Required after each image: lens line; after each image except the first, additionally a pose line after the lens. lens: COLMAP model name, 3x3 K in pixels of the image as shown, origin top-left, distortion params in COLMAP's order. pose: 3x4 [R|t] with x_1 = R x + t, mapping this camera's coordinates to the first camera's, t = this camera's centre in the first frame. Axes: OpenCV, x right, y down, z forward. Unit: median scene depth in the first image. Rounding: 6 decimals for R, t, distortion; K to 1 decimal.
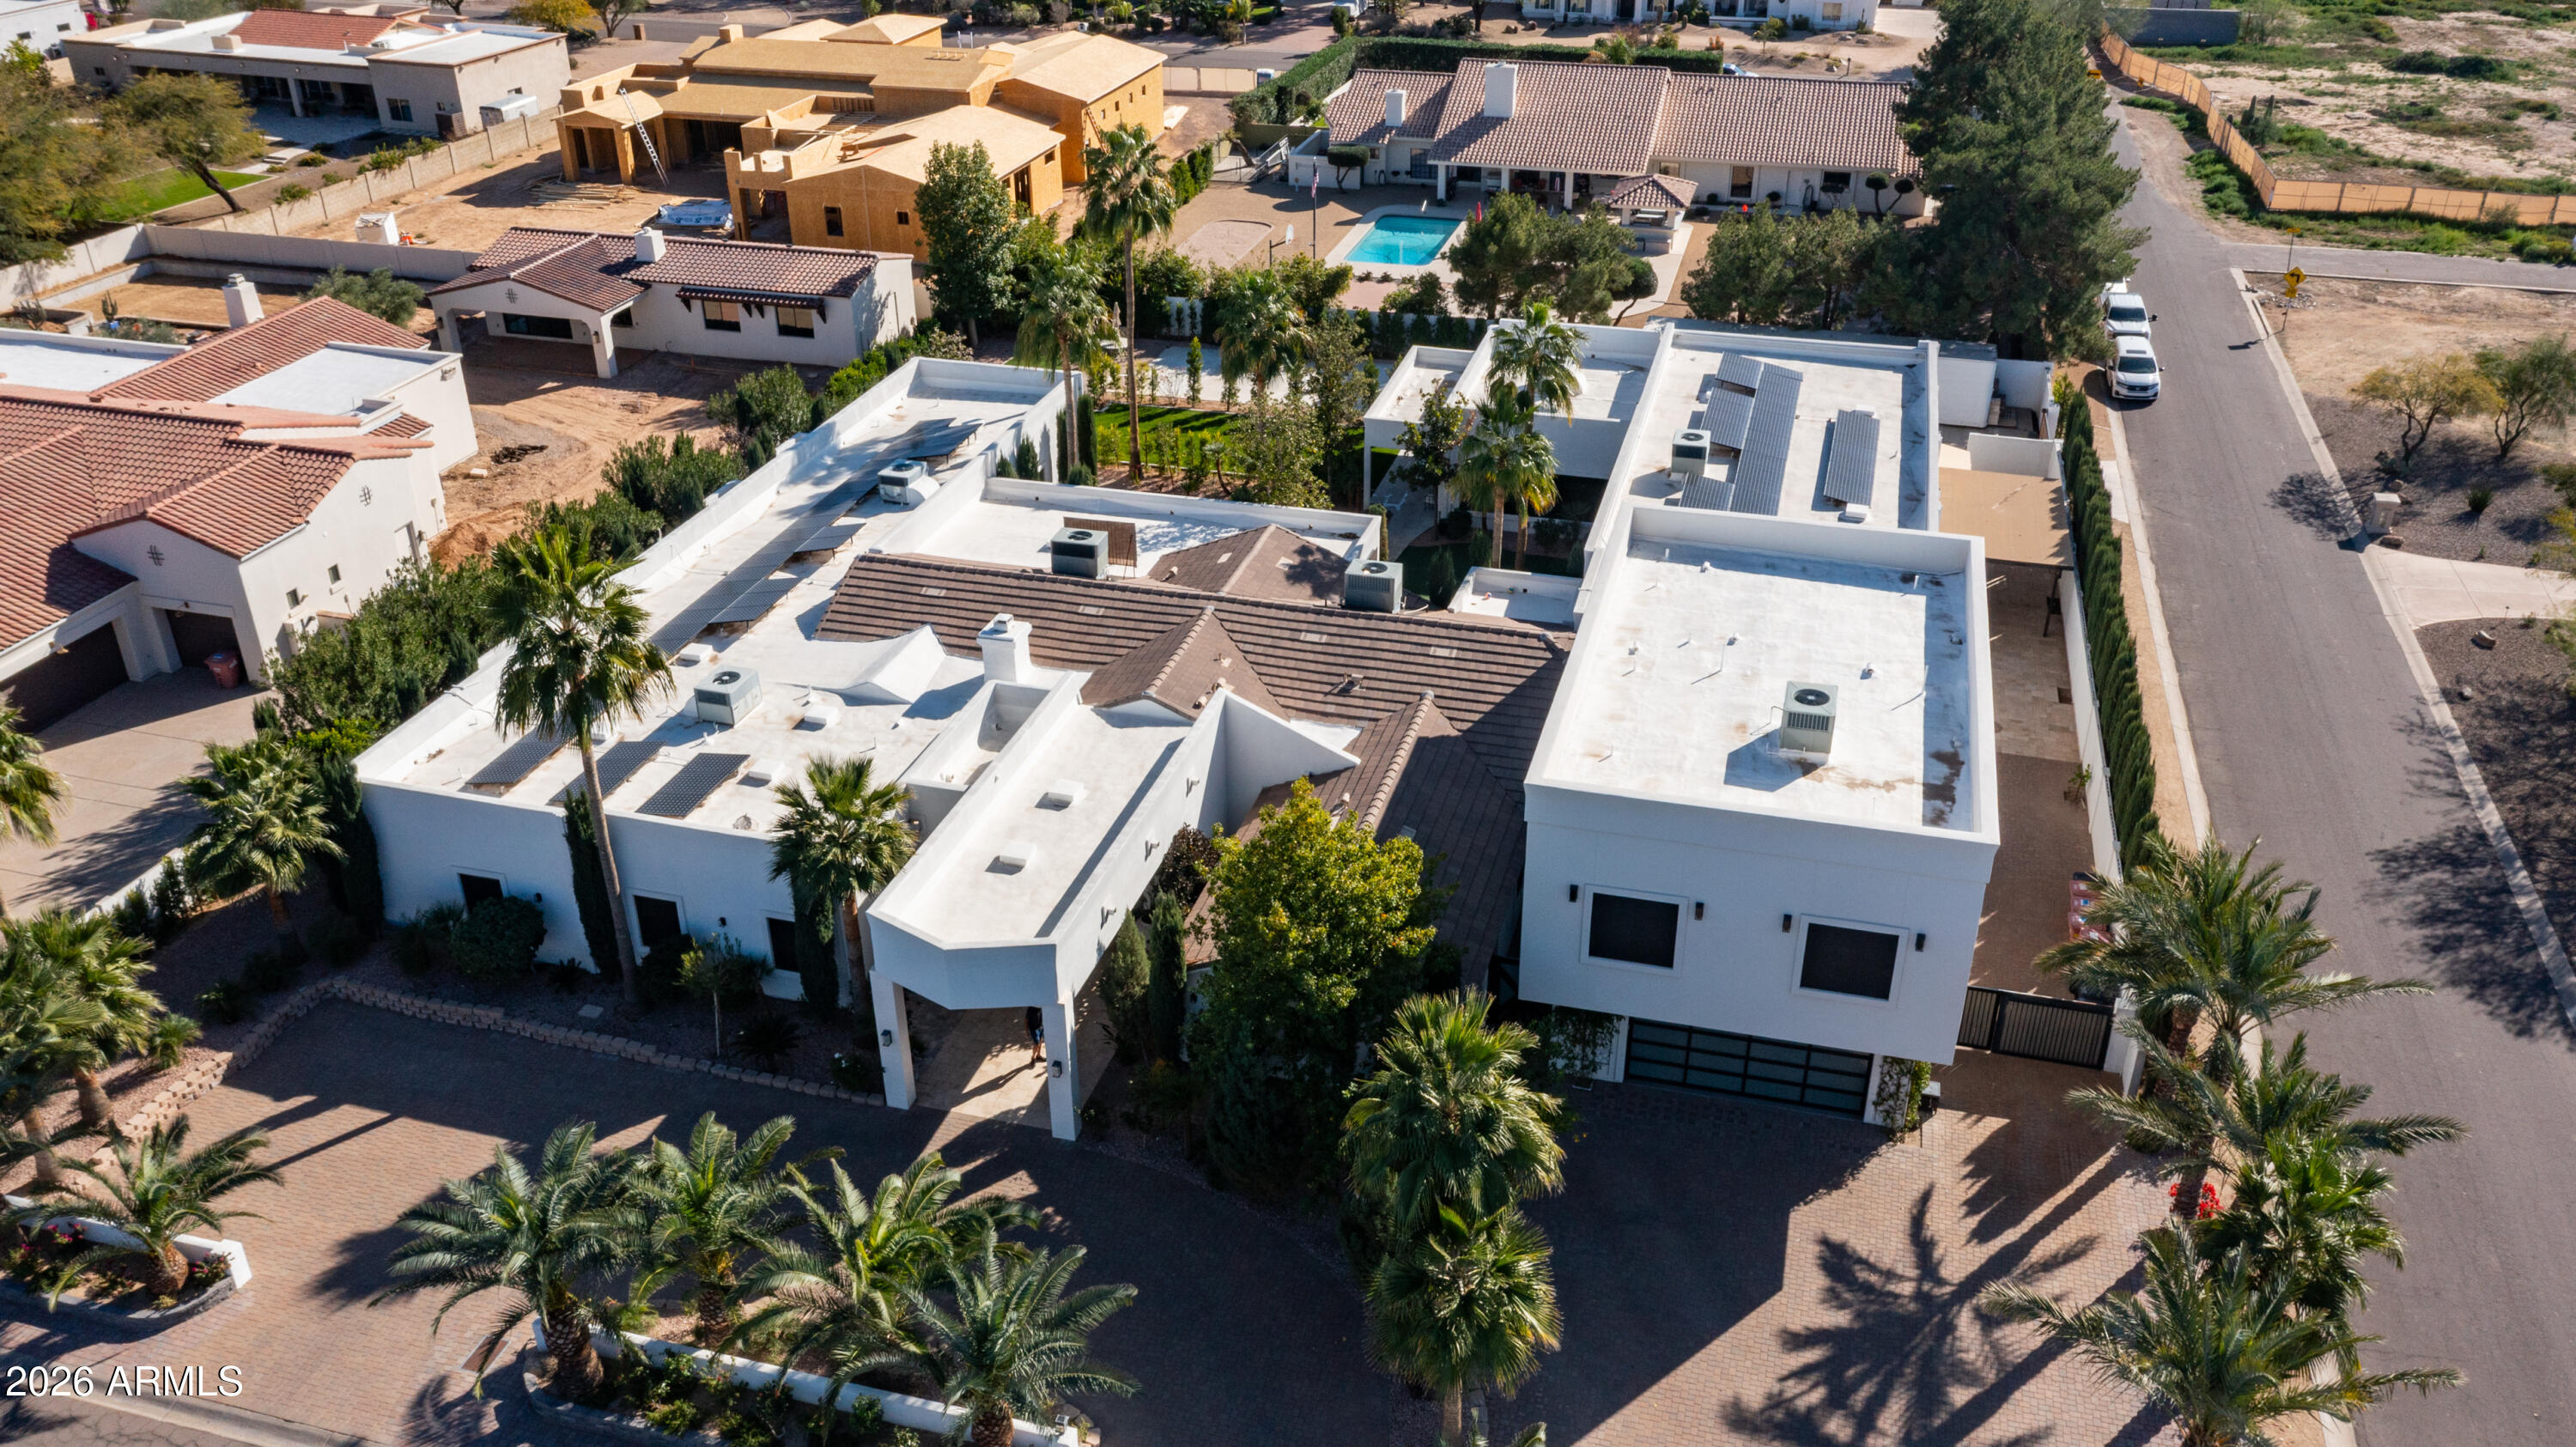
lens RADIAL K [[2029.0, 0, 1300.2], [0, 2029.0, 721.3], [0, 0, 1]] dist [-0.012816, 0.041950]
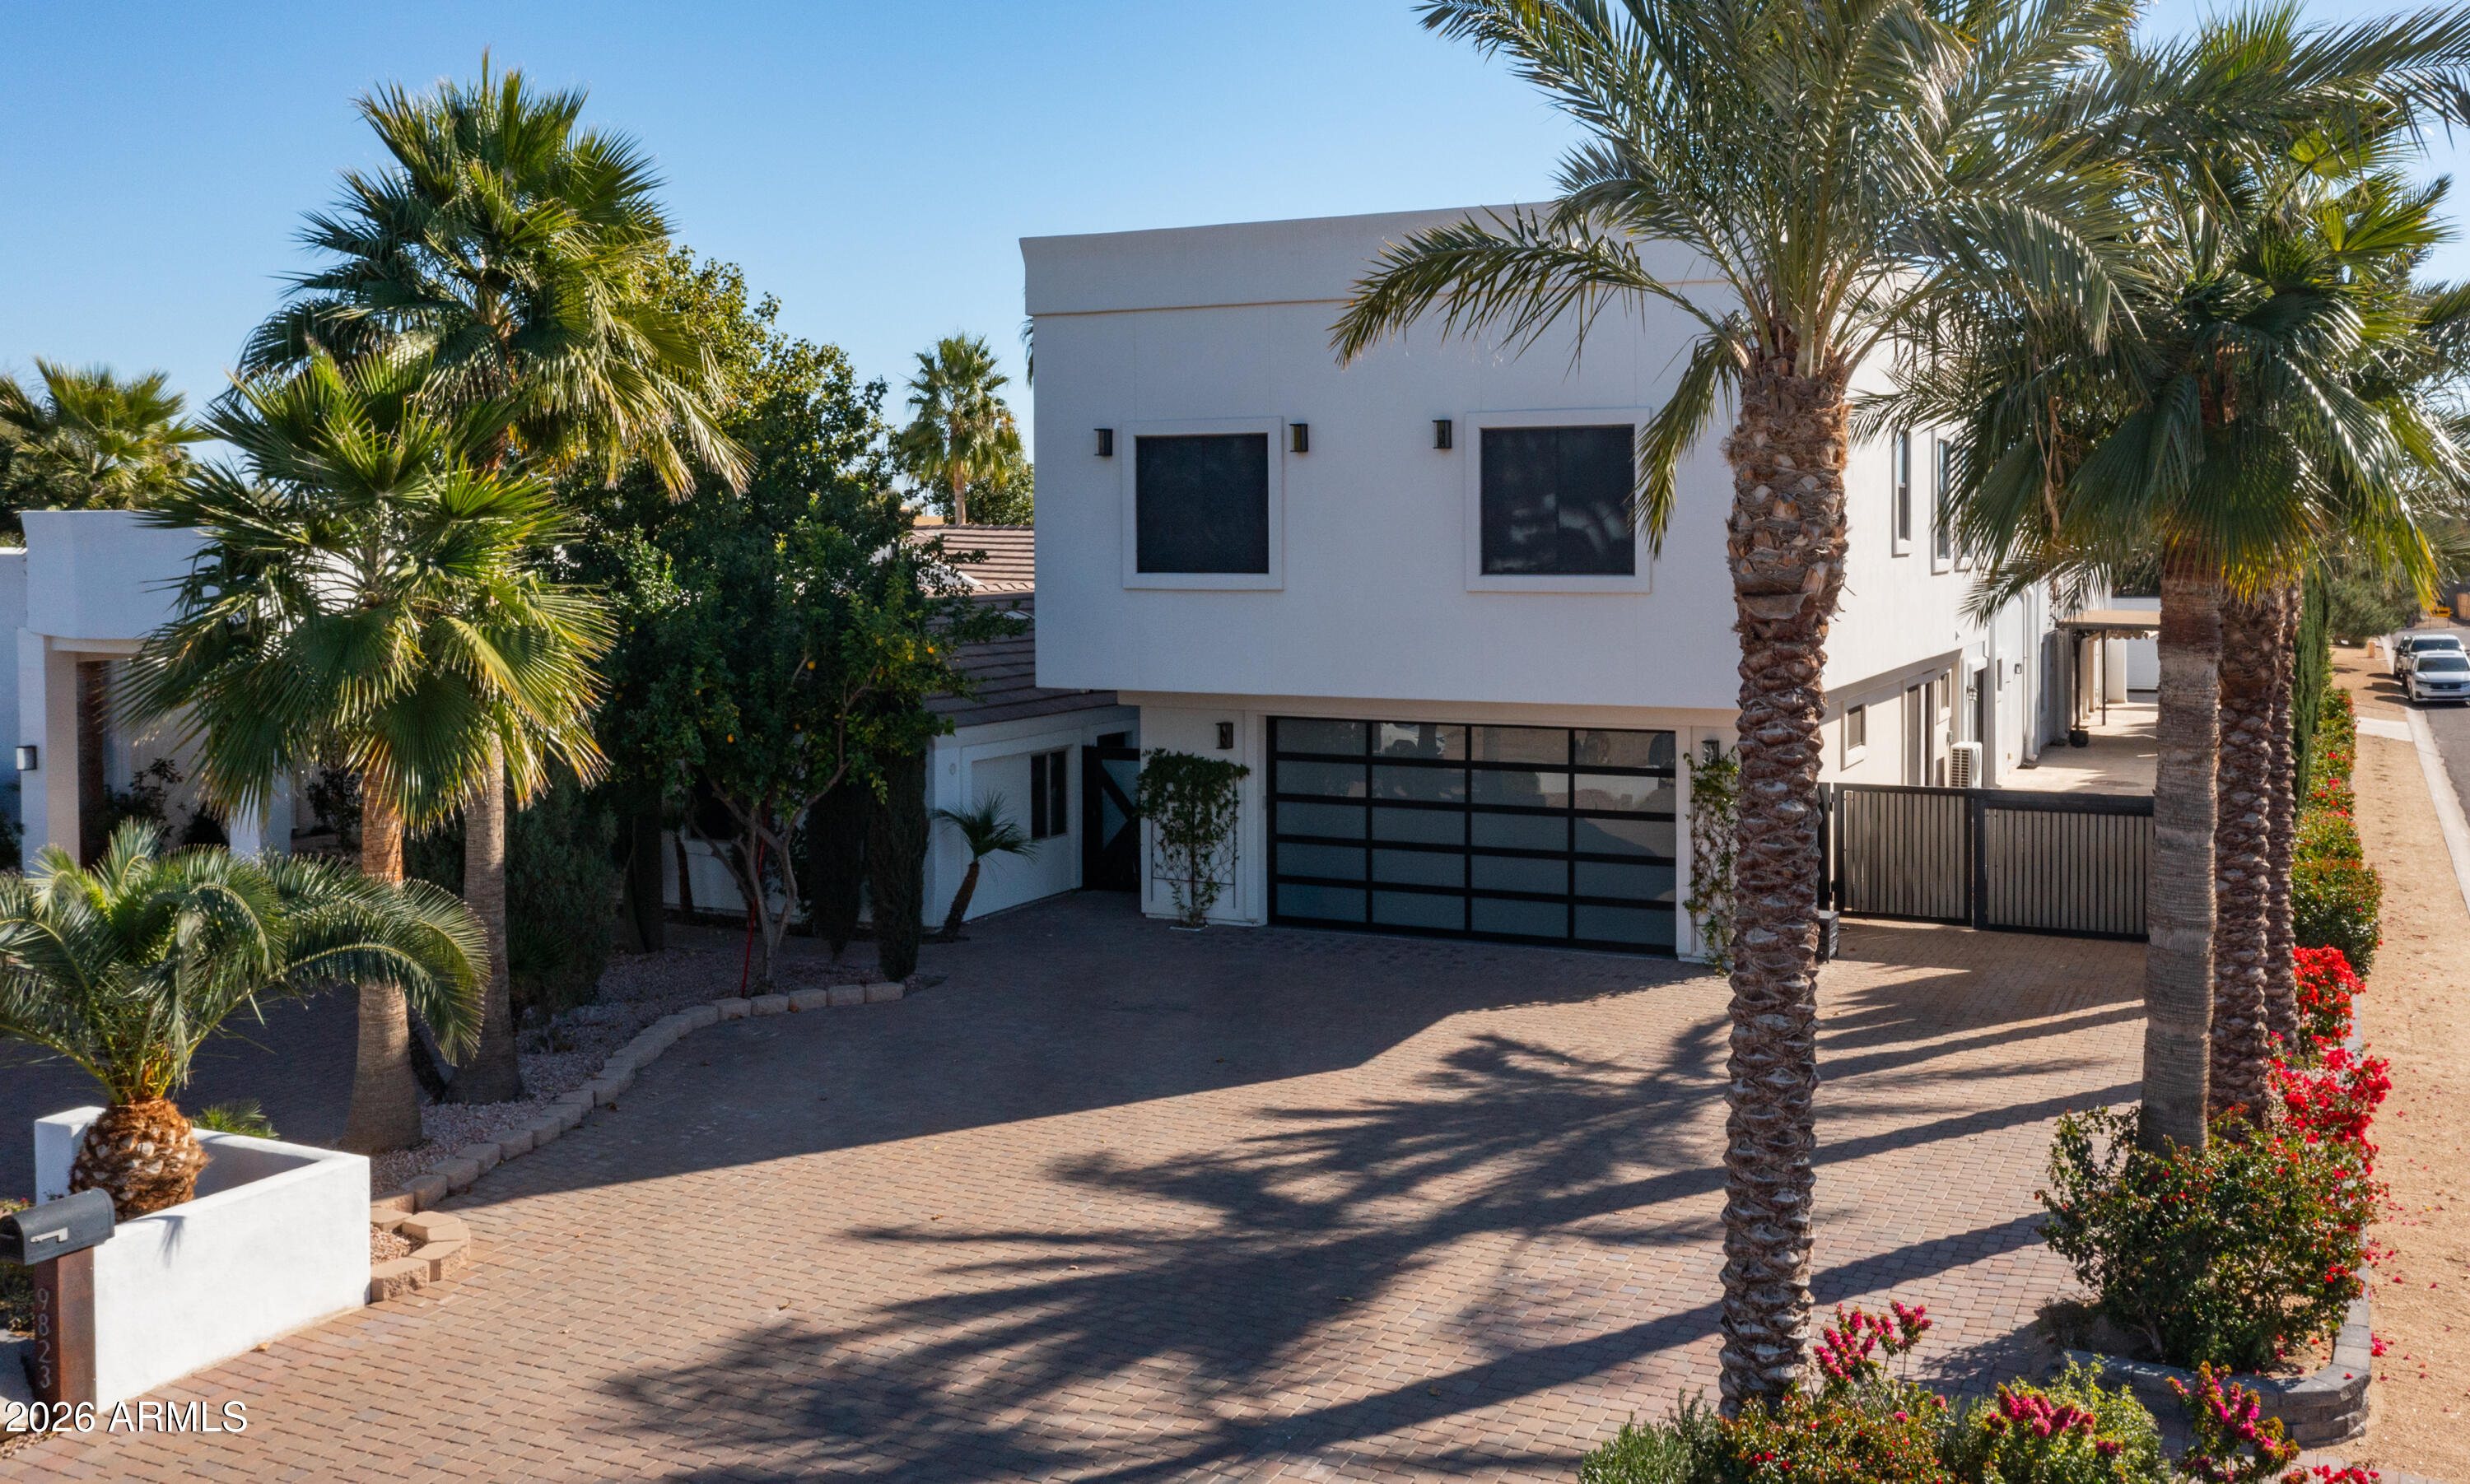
lens RADIAL K [[2129.6, 0, 1386.6], [0, 2129.6, 580.2], [0, 0, 1]] dist [0.006999, 0.002342]
pose [[0.988780, 0.006683, -0.149226, 0.221107], [-0.073731, 0.890660, -0.448653, 0.280092], [0.129911, 0.454622, 0.881160, 0.364705]]
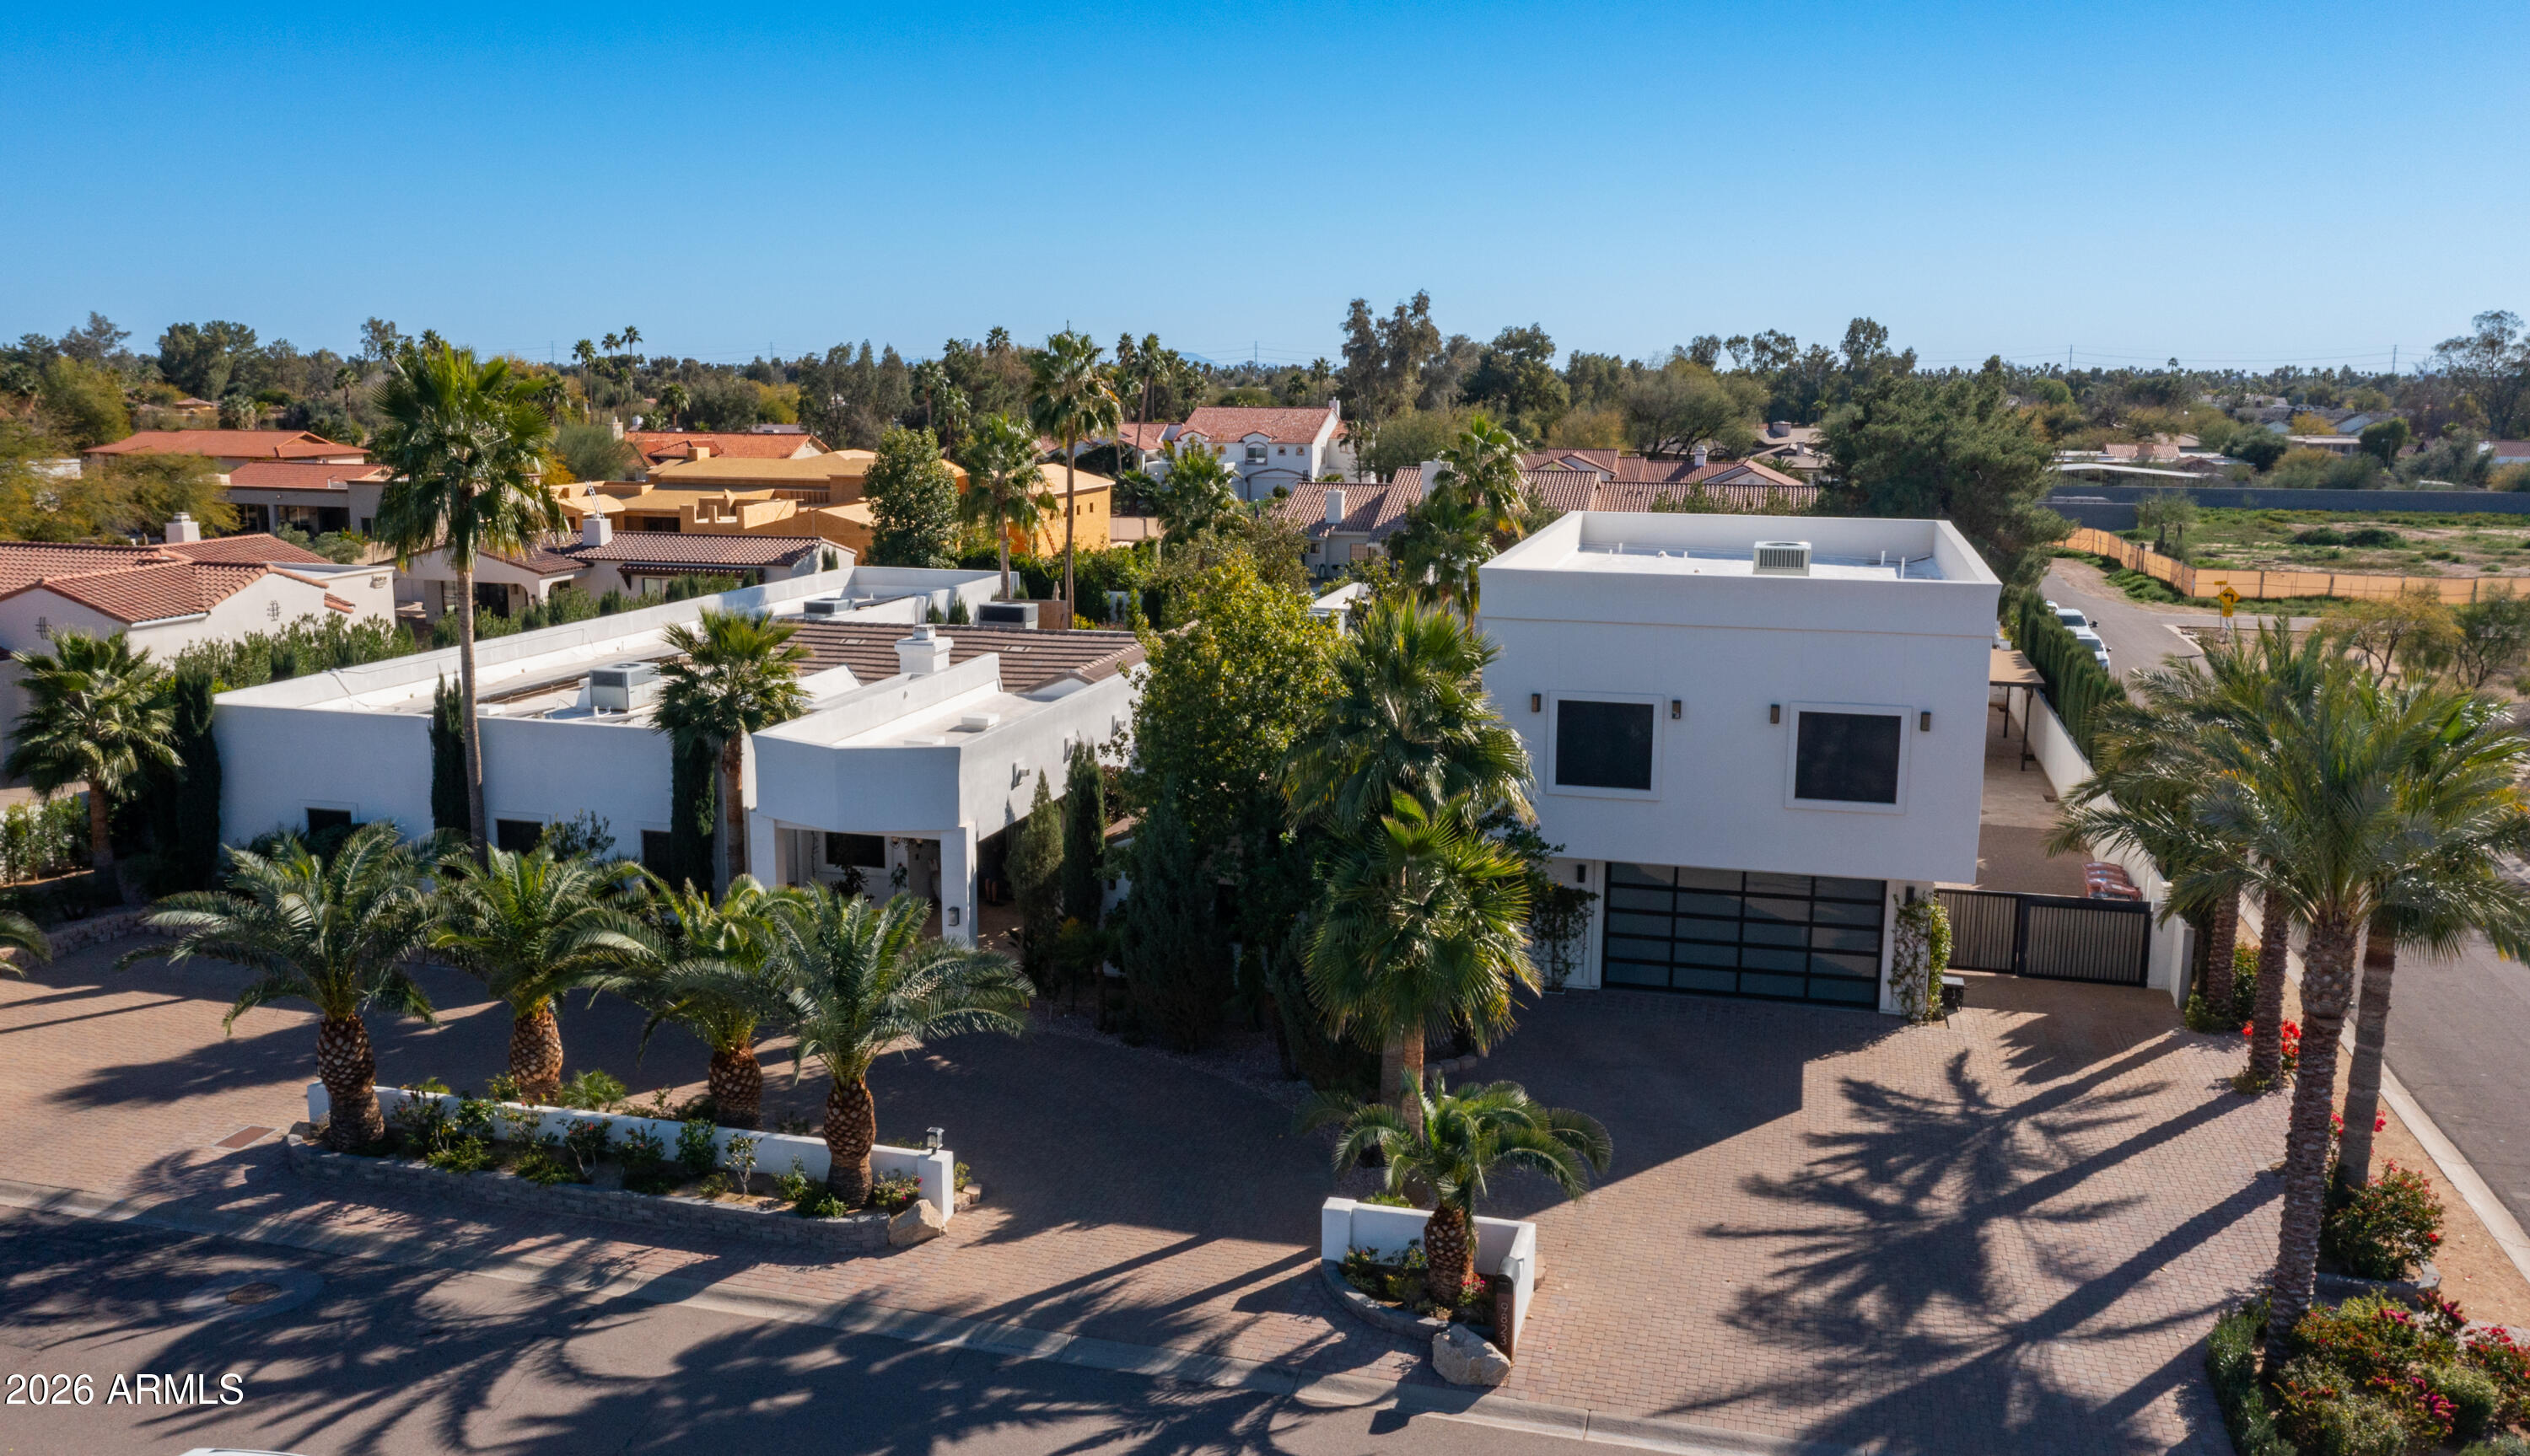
lens RADIAL K [[2038.4, 0, 1240.7], [0, 2038.4, 737.9], [0, 0, 1]] dist [-0.013047, 0.048901]
pose [[0.999948, 0.010162, -0.001047, 0.003211], [-0.009985, 0.950595, -0.310273, 0.279590], [-0.002158, 0.310268, 0.950647, 0.105056]]
